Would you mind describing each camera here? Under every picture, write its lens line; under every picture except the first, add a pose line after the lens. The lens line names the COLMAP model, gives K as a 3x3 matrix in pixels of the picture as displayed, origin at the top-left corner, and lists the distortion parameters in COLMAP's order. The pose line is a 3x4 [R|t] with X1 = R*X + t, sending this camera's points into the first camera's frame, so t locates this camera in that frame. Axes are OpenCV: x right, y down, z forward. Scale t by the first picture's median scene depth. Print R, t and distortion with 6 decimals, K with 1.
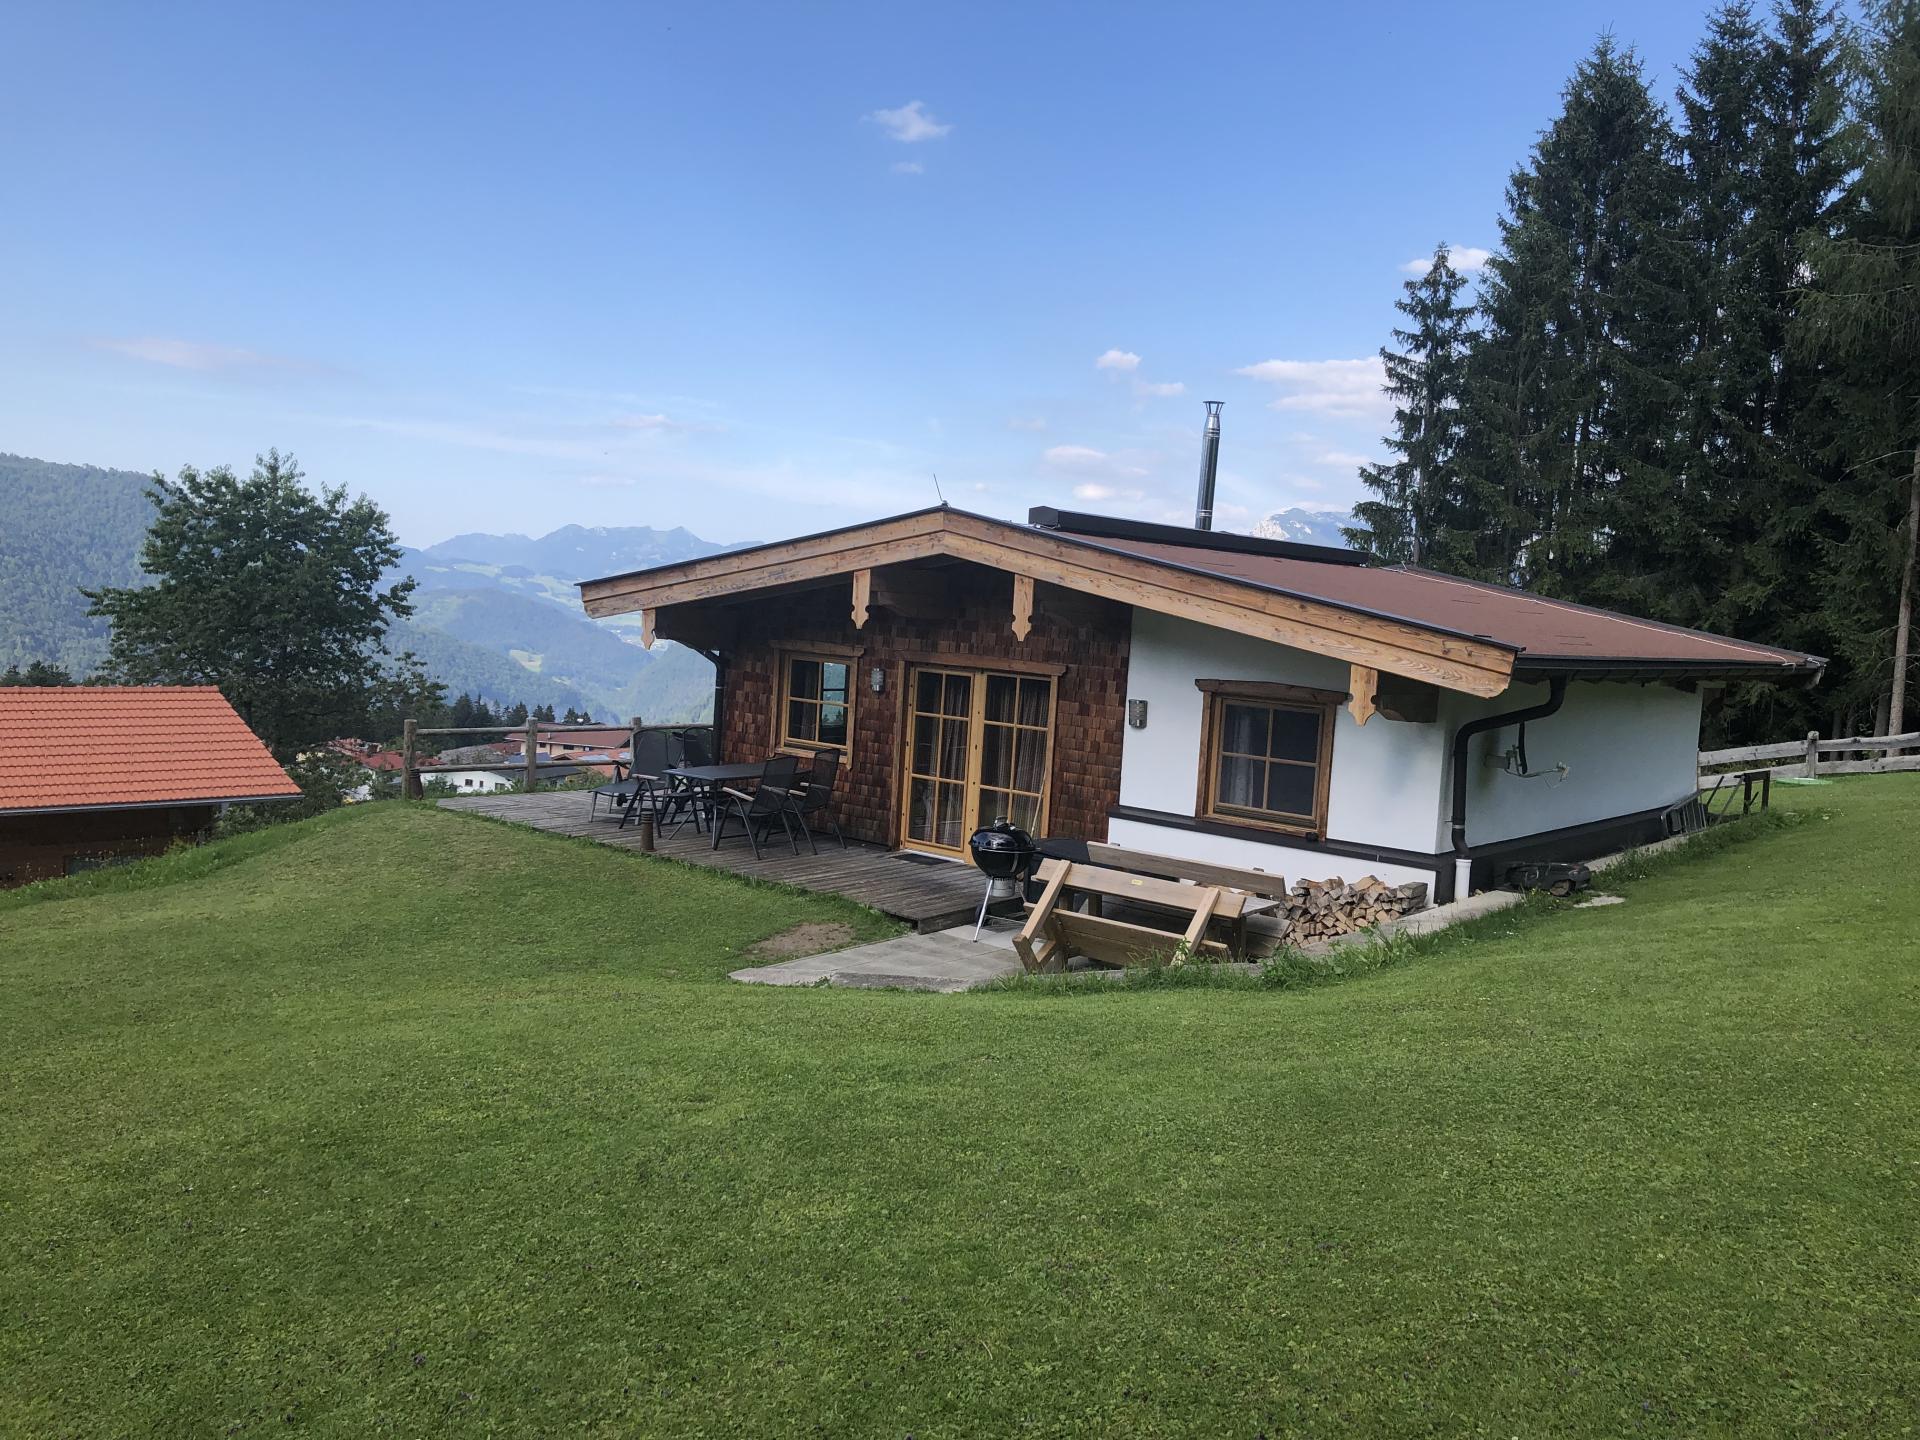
lens RADIAL K [[1557.3, 0, 960.0], [0, 1557.3, 720.0], [0, 0, 1]] dist [0.022676, -0.006991]
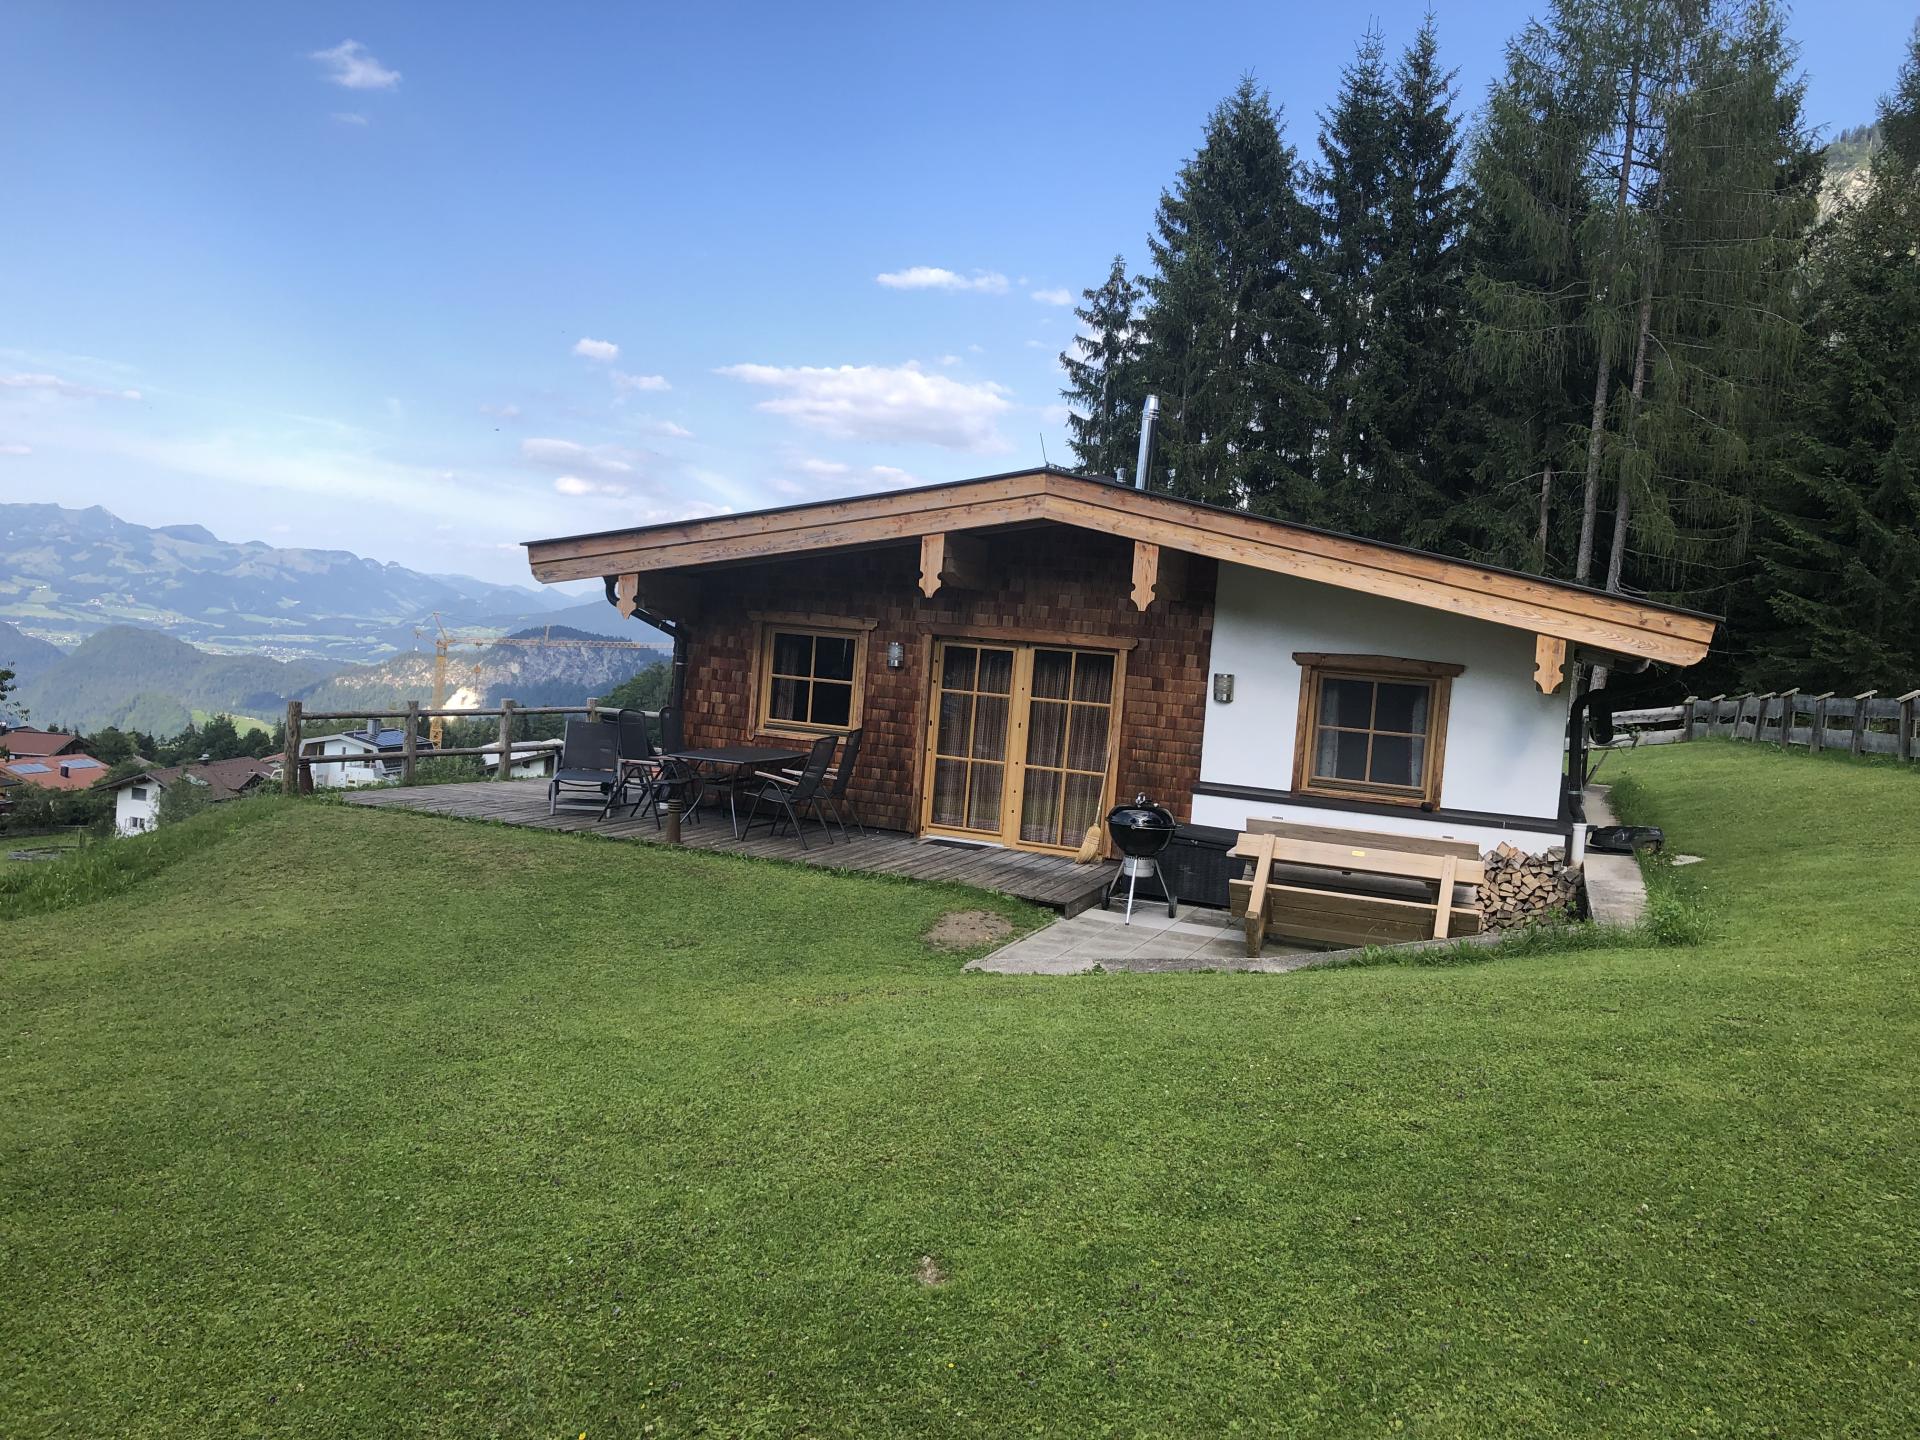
lens RADIAL K [[1564.7, 0, 958.9], [0, 1564.7, 738.9], [0, 0, 1]] dist [0.010615, 0.001900]
pose [[0.950418, -0.006712, 0.310904, -0.324639], [0.003605, 0.999938, 0.010568, 0.015600], [-0.310955, -0.008923, 0.950383, 0.101182]]
